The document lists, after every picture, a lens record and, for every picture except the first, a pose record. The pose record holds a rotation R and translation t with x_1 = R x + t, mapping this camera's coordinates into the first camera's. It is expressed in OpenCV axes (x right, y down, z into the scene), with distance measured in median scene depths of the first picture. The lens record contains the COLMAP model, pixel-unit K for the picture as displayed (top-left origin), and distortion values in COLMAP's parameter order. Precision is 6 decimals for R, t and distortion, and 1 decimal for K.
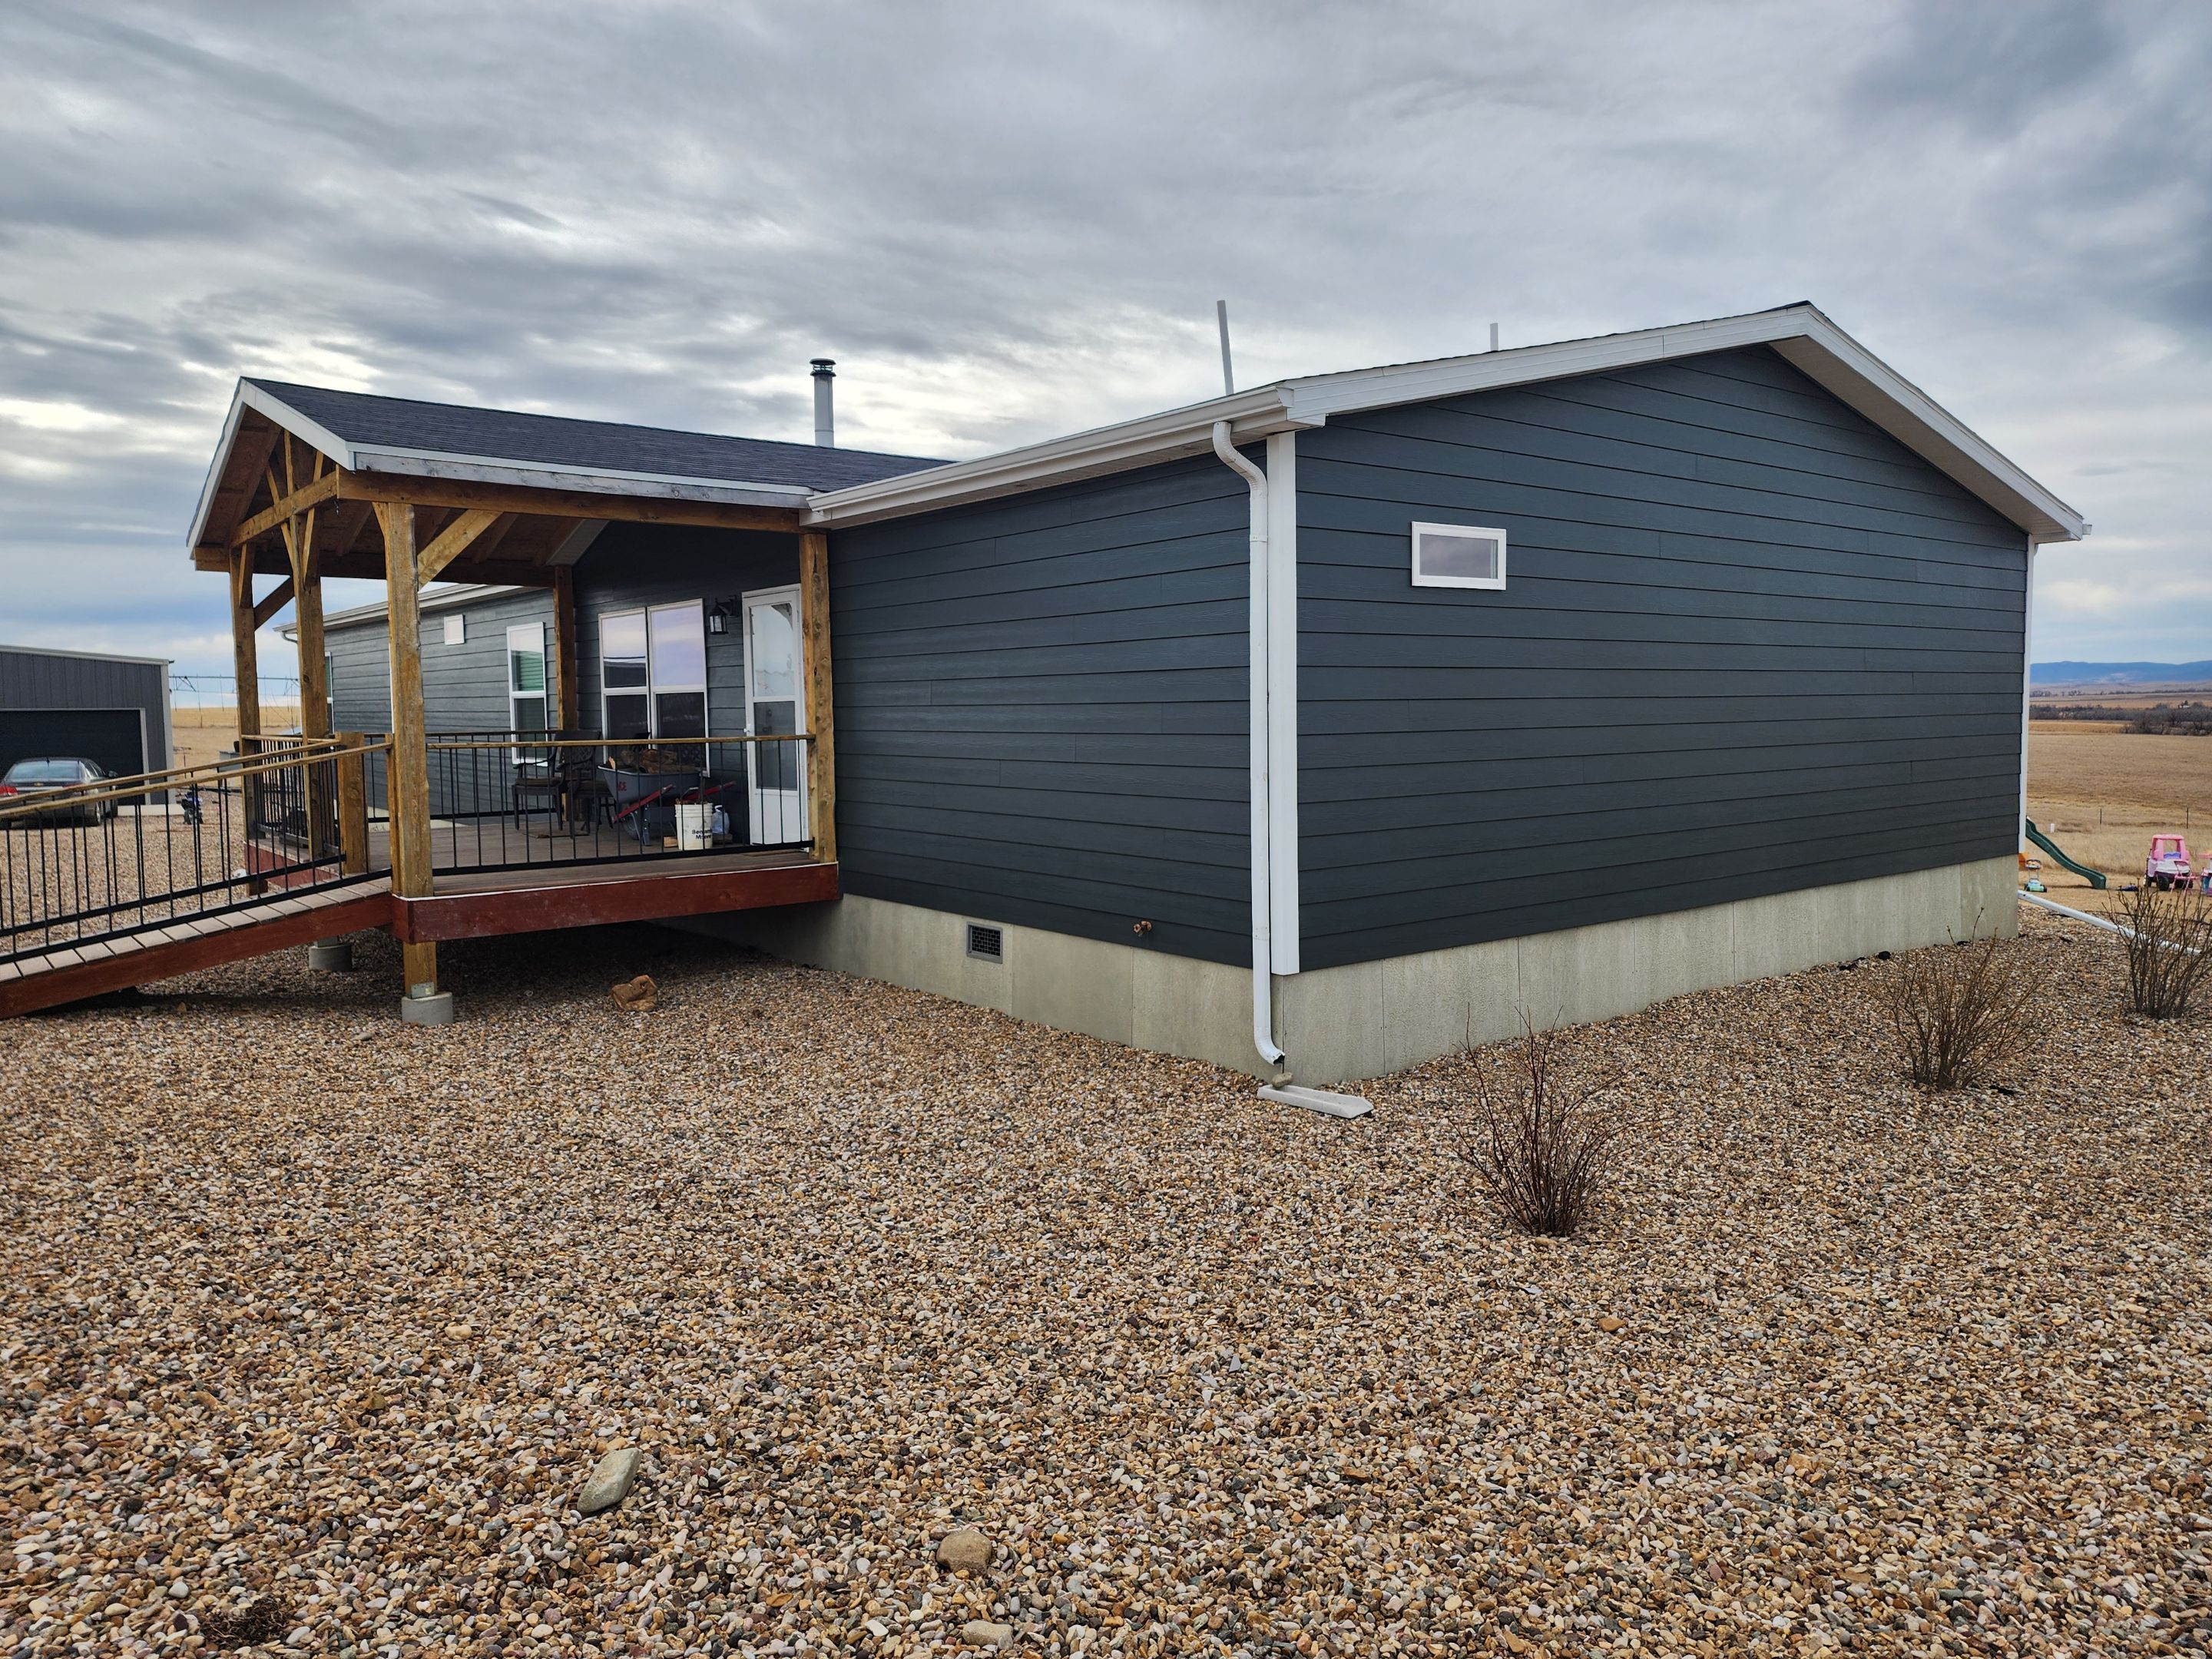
lens RADIAL K [[1479.2, 0, 1106.4], [0, 1479.2, 821.4], [0, 0, 1]] dist [0.034427, 0.001005]
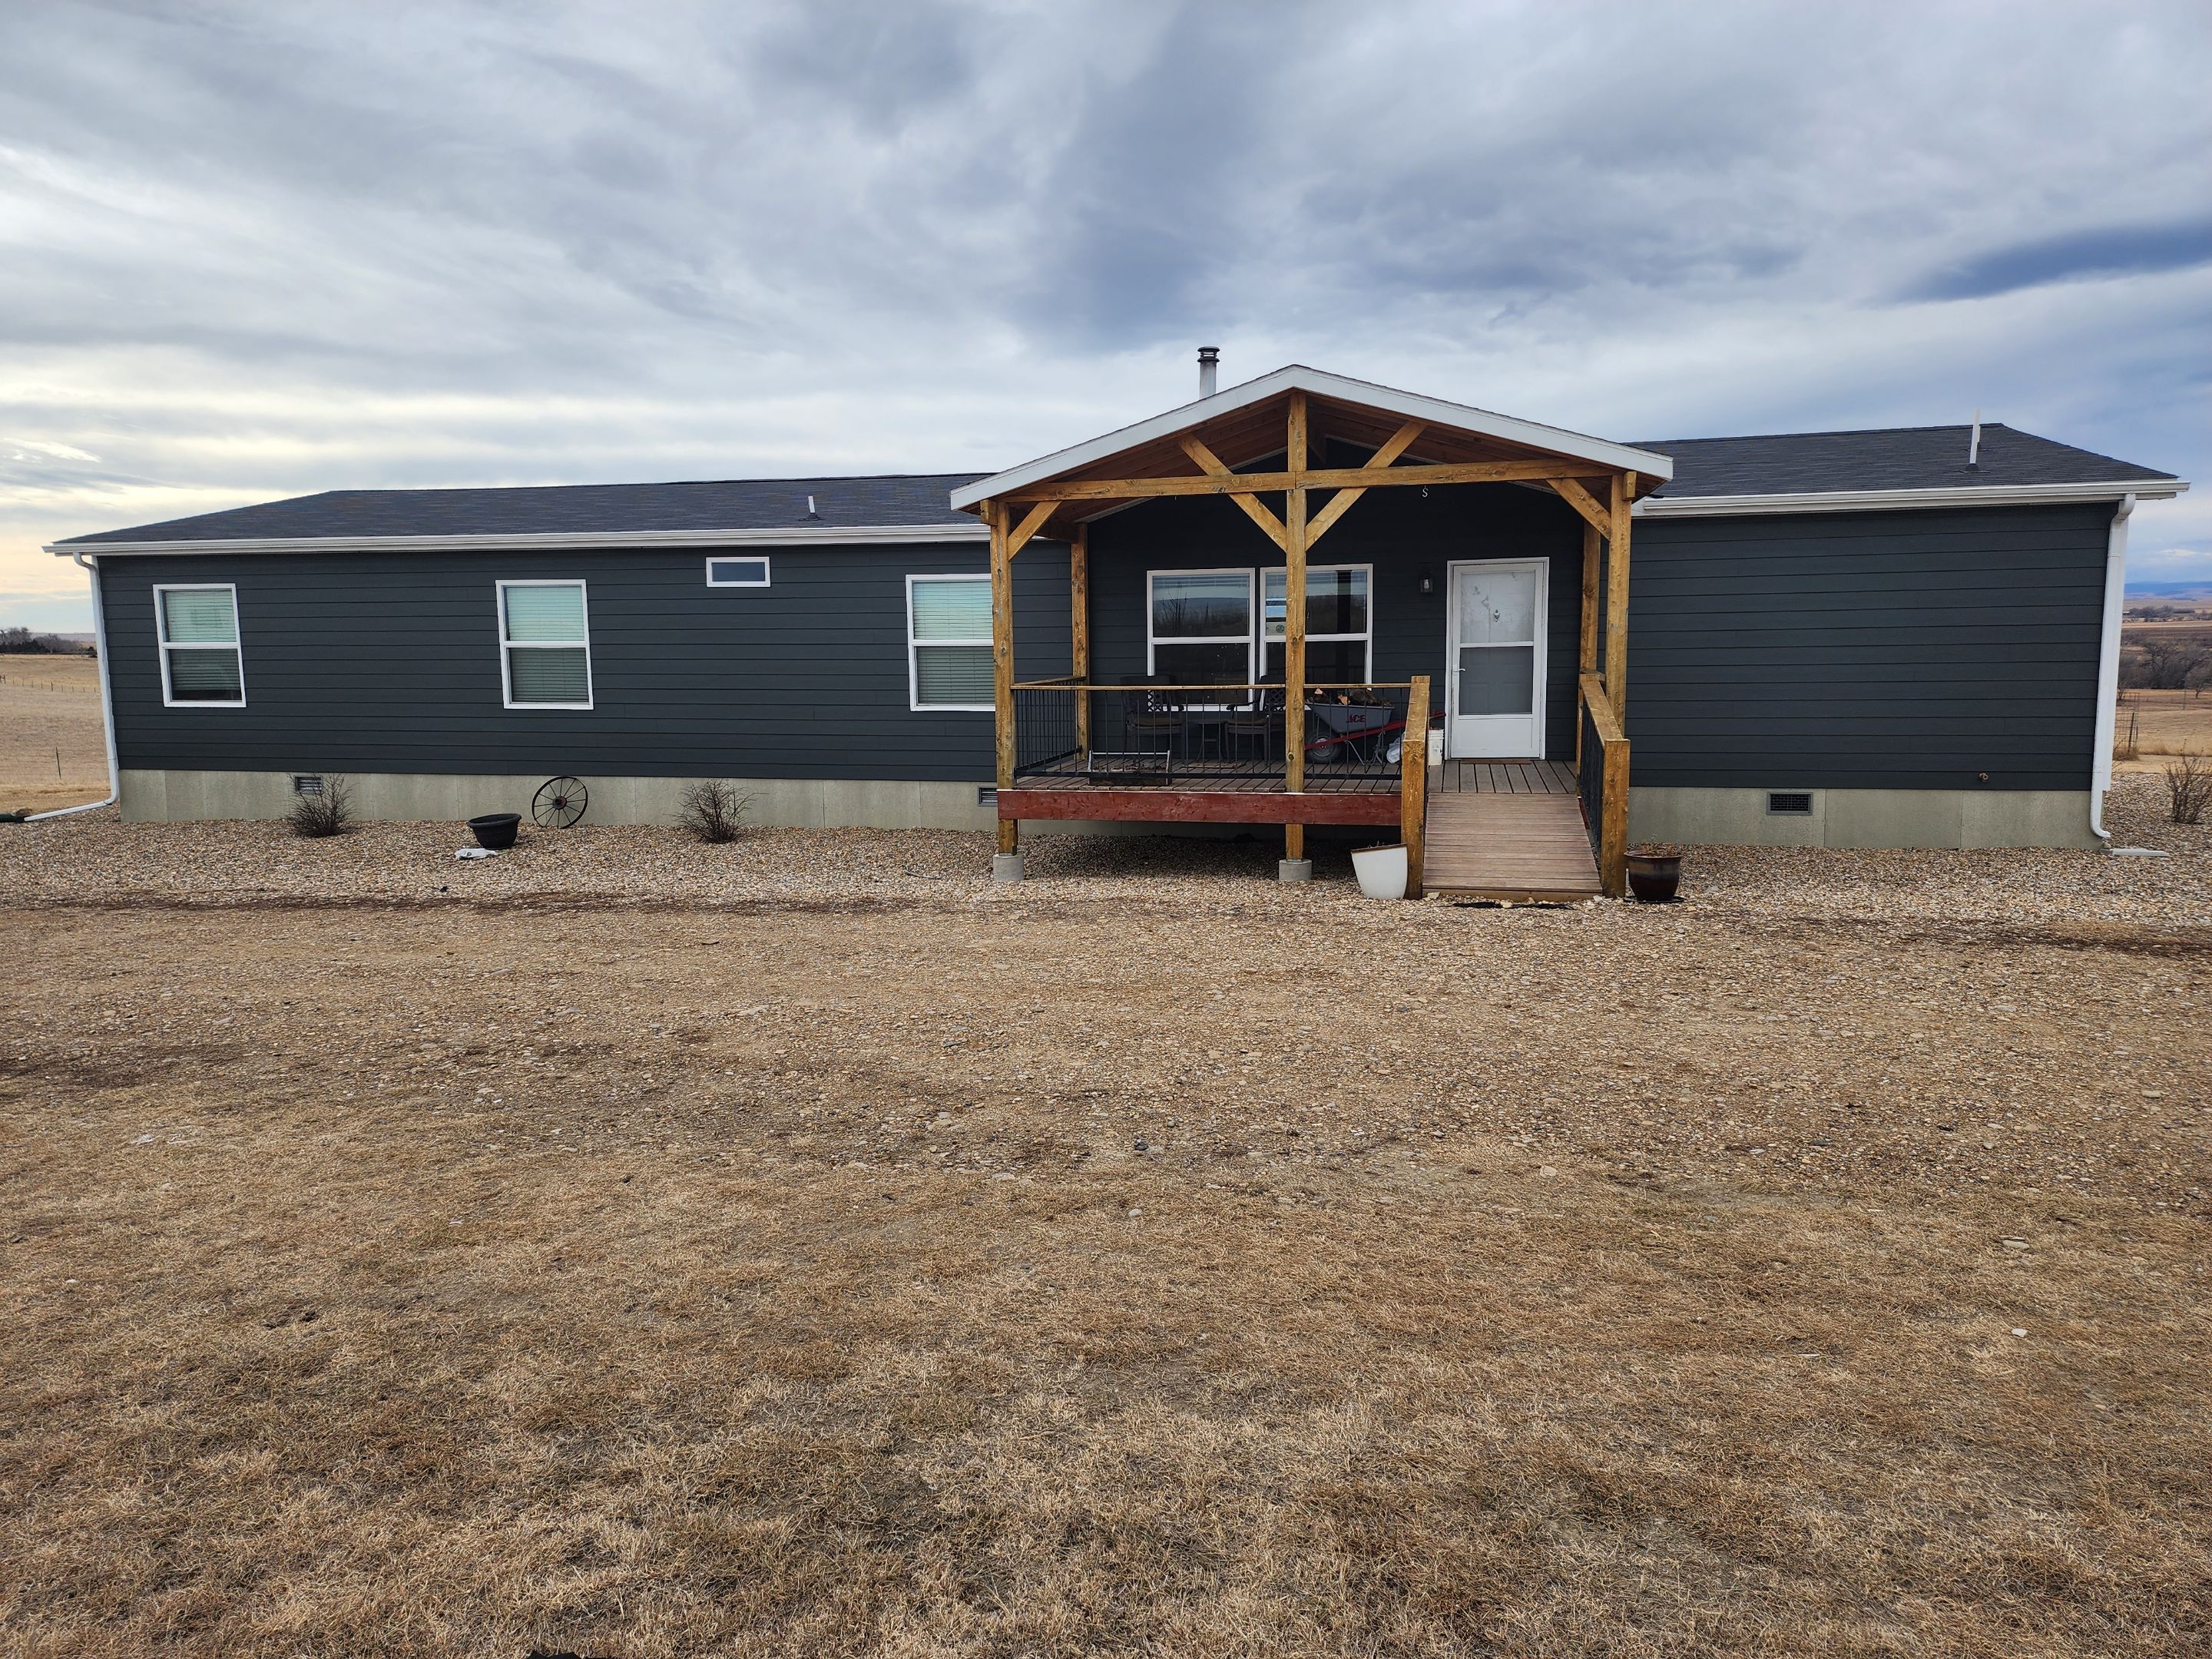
lens RADIAL K [[1479.2, 0, 1106.9], [0, 1479.2, 839.2], [0, 0, 1]] dist [0.034427, 0.001005]
pose [[0.778445, -0.087705, 0.621555, -1.000473], [0.051491, 0.995776, 0.076021, -0.023121], [-0.625597, -0.027173, 0.779673, 0.139352]]
